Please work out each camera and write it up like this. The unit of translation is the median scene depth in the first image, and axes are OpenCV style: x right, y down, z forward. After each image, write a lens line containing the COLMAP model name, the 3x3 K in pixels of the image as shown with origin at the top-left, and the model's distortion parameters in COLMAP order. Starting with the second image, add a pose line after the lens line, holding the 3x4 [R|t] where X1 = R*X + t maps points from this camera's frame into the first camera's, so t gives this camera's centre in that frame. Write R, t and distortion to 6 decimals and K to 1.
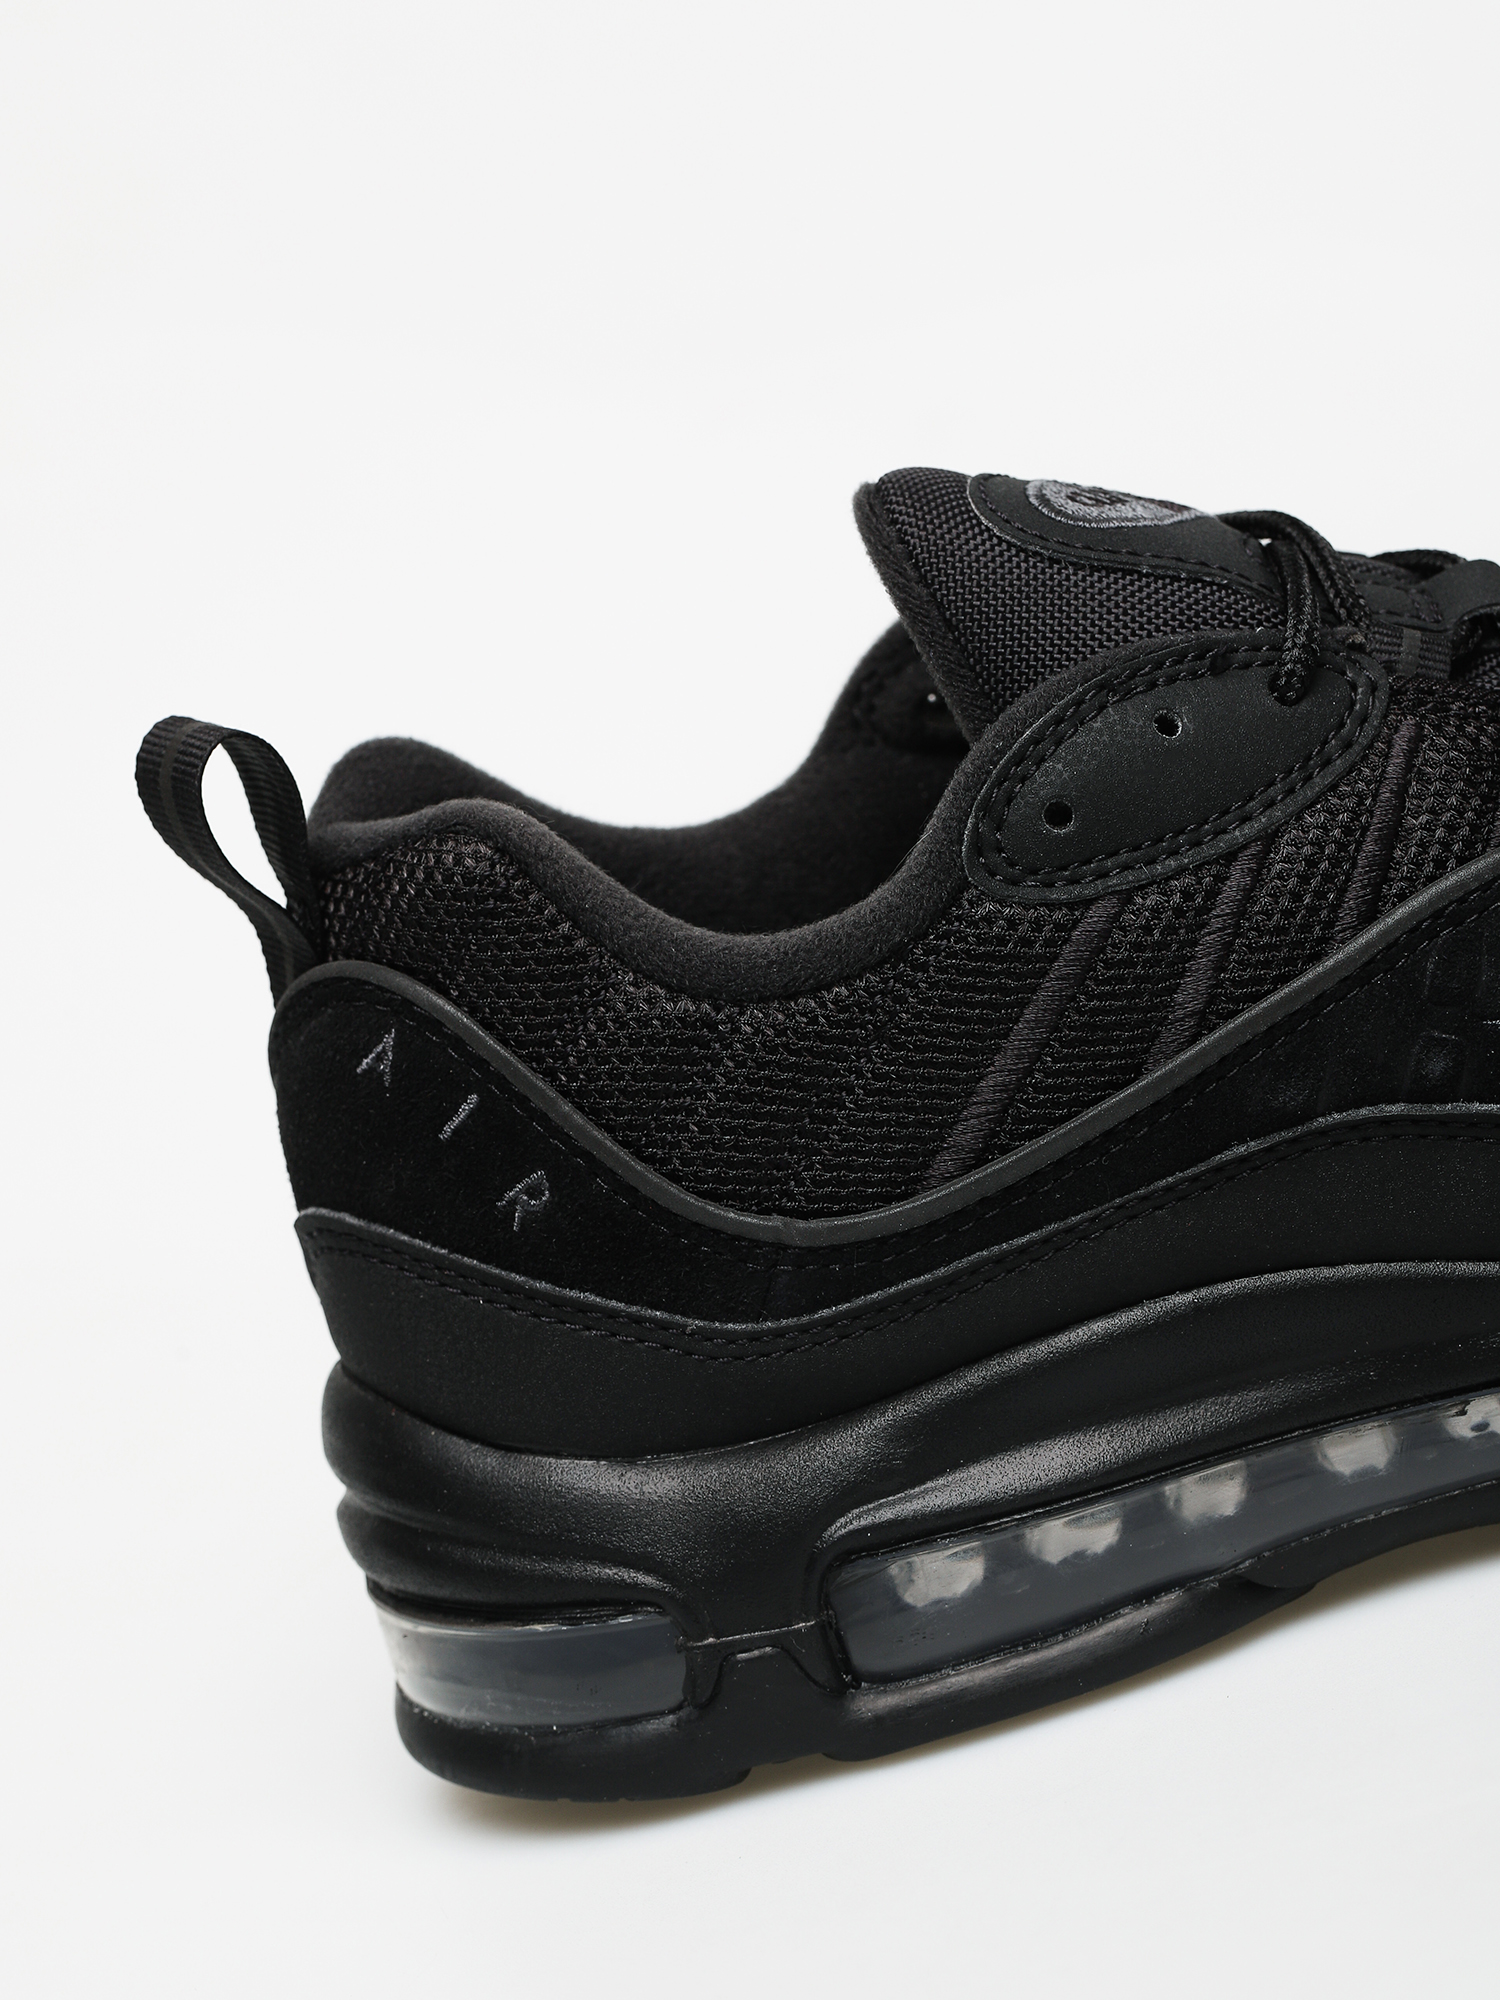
lens RADIAL K [[7310.5, 0, 753.7], [0, 7310.5, 990.5], [0, 0, 1]] dist [0.058942, 0.000000]
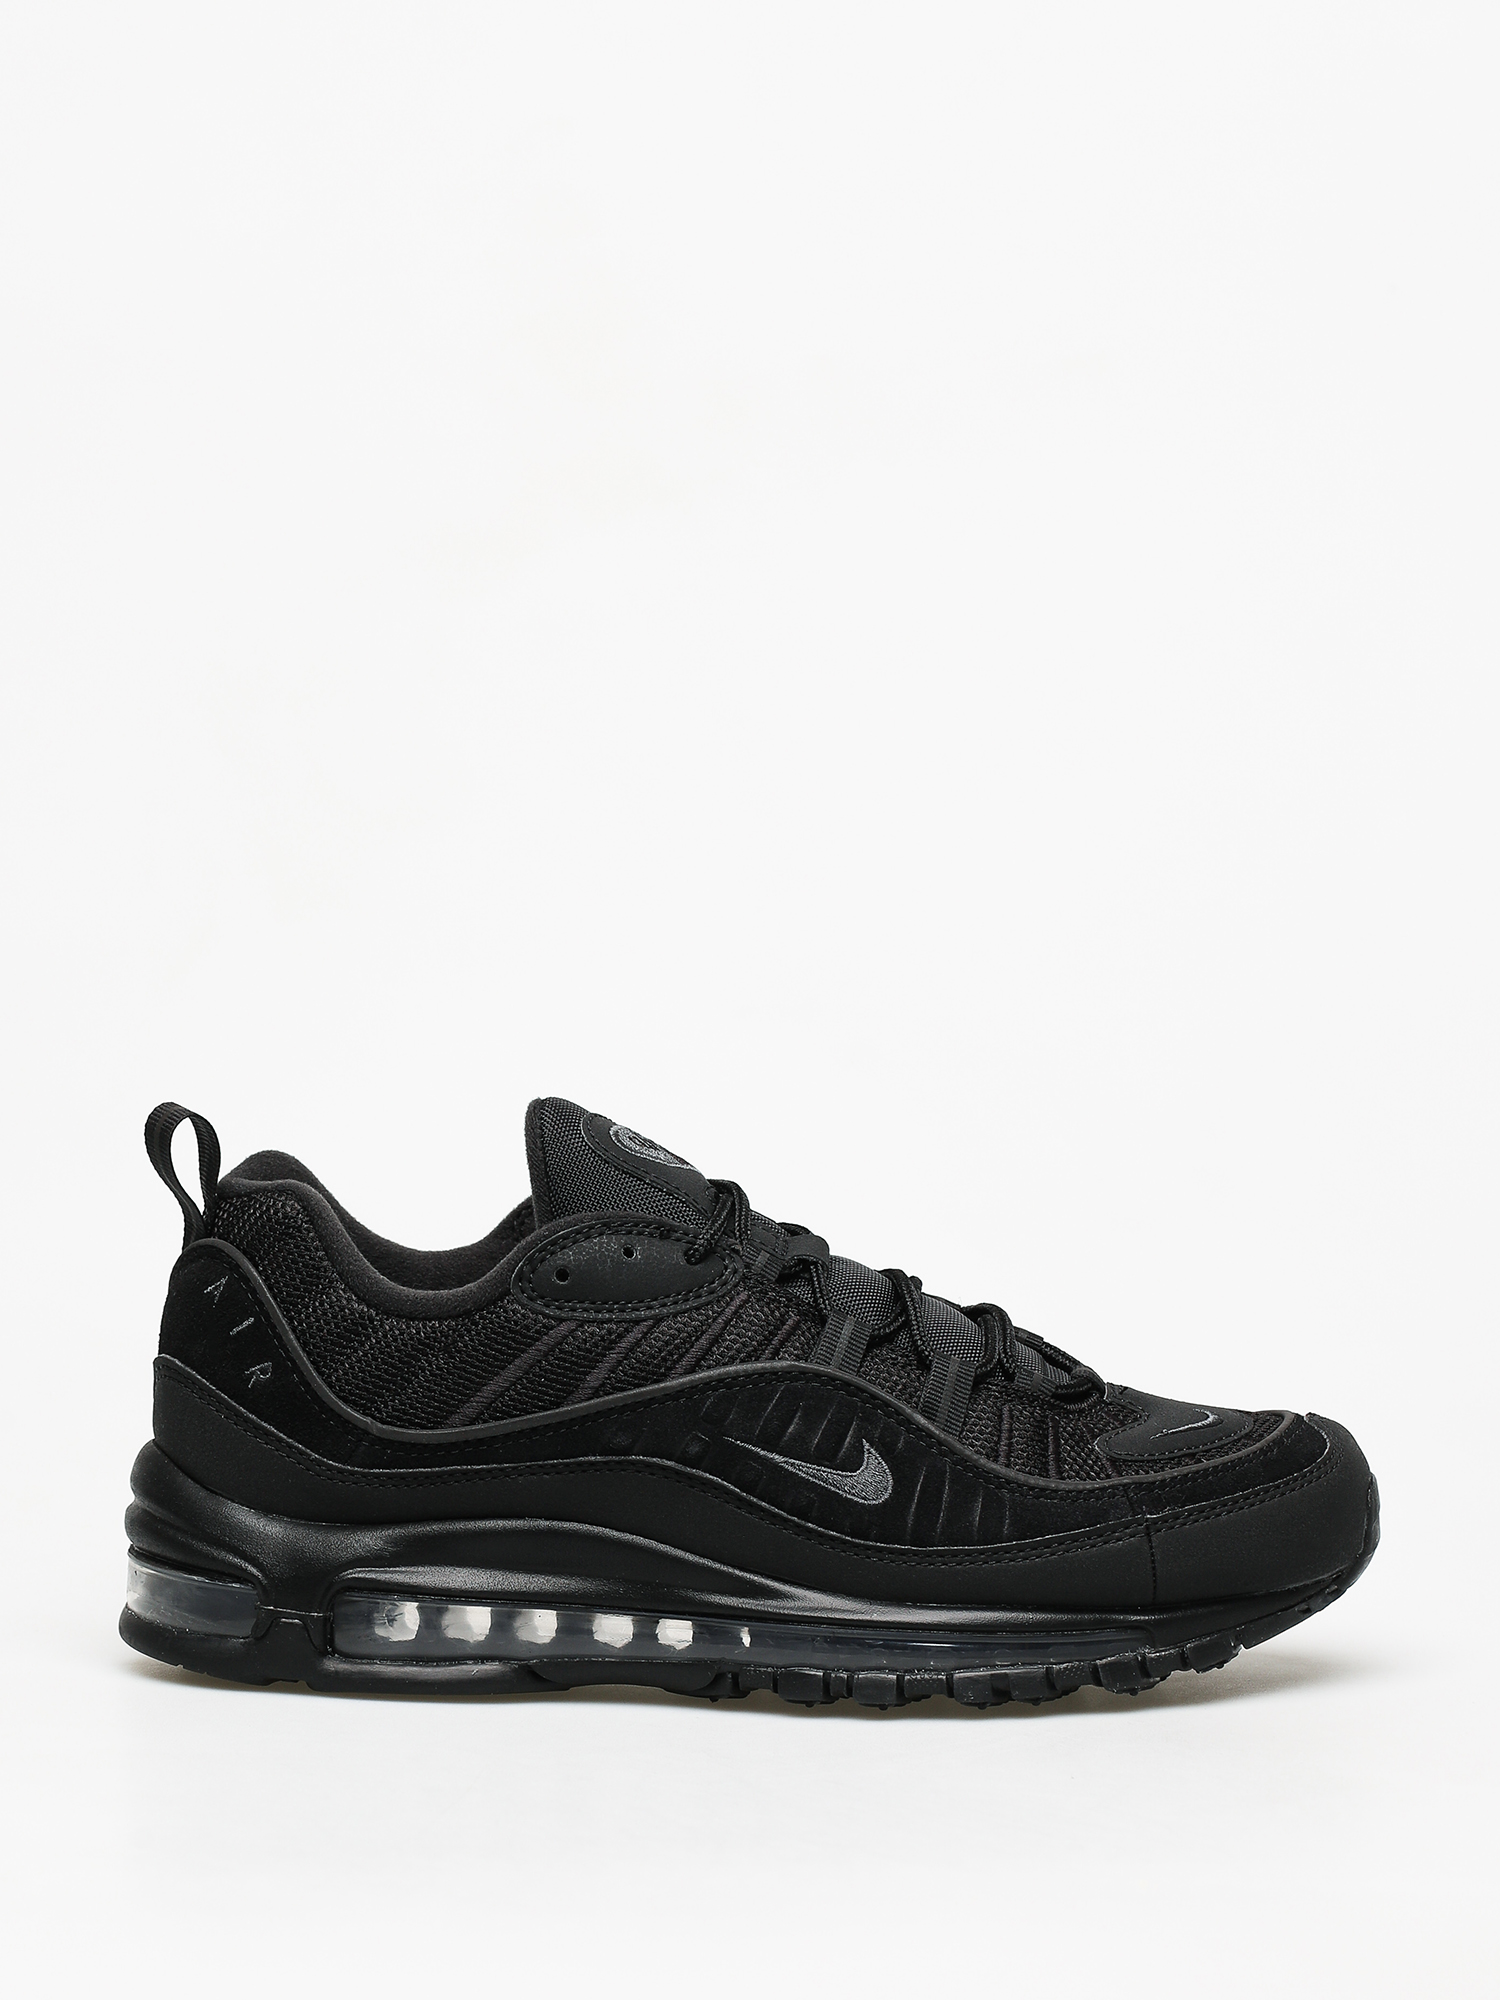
lens RADIAL K [[7310.5, 0, 745.3], [0, 7310.5, 1001.6], [0, 0, 1]] dist [0.058942, 0.000000]
pose [[0.944681, 0.319025, -0.076162, 0.219332], [-0.326307, 0.937641, -0.119802, 0.131520], [0.033193, 0.138027, 0.989872, -1.027754]]
